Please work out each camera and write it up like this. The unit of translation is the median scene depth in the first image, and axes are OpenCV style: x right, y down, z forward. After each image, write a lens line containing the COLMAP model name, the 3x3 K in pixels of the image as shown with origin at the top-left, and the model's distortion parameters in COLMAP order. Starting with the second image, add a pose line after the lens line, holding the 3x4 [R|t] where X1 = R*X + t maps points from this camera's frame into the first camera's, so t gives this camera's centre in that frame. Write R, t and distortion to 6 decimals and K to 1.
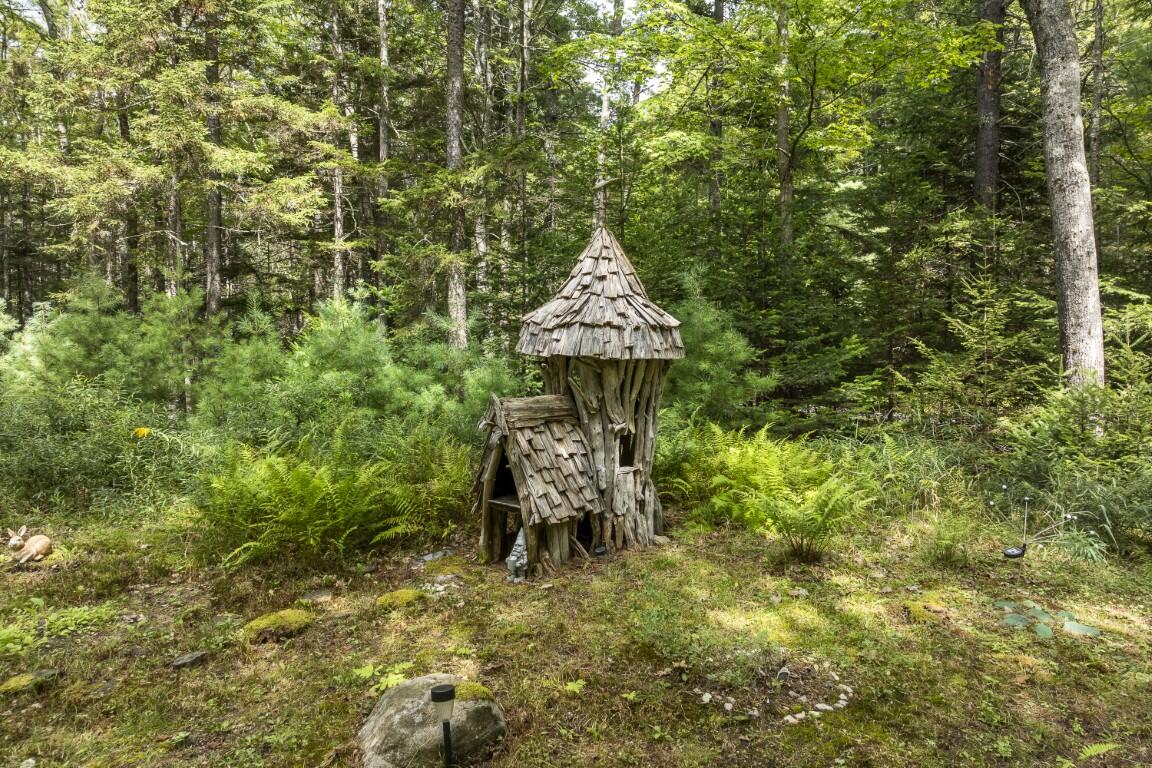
lens RADIAL K [[798.4, 0, 568.4], [0, 798.4, 354.2], [0, 0, 1]] dist [-0.009360, 0.000915]
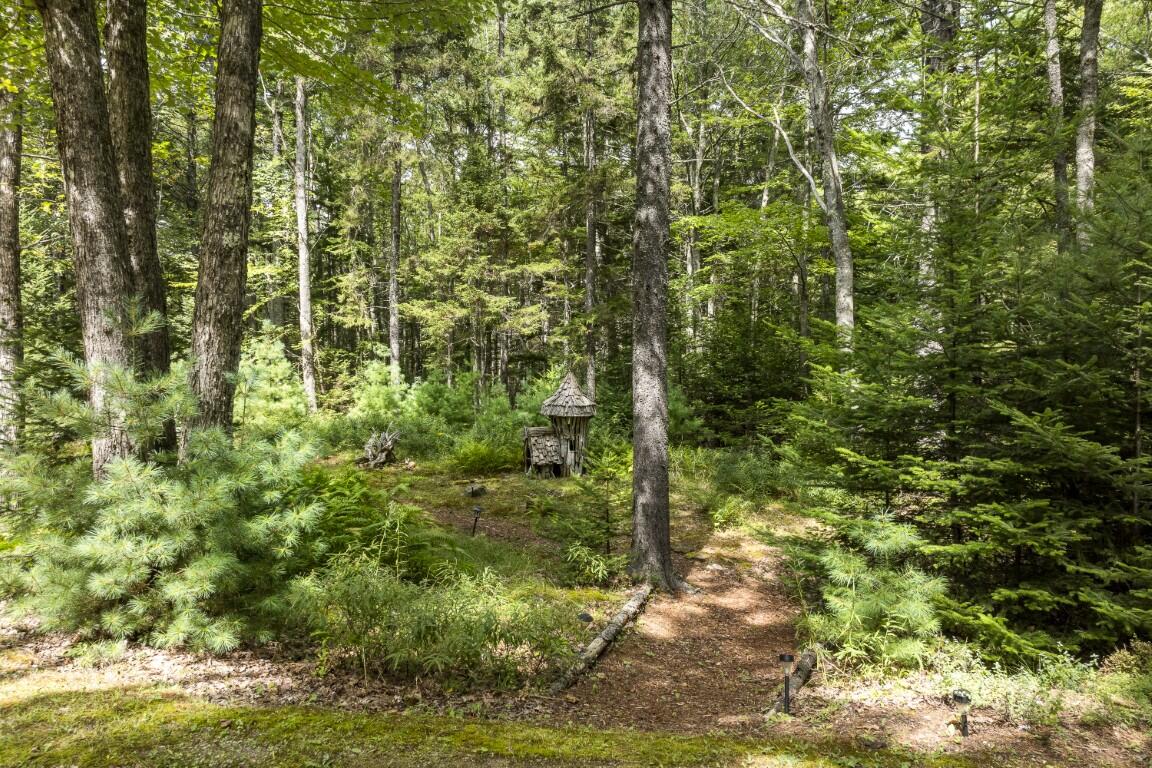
lens RADIAL K [[798.4, 0, 576.0], [0, 798.4, 382.6], [0, 0, 1]] dist [-0.009360, 0.000915]
pose [[0.920410, 0.014239, -0.390694, 1.308214], [-0.010752, 0.999880, 0.011109, -0.160005], [0.390806, -0.006024, 0.920453, -1.870372]]
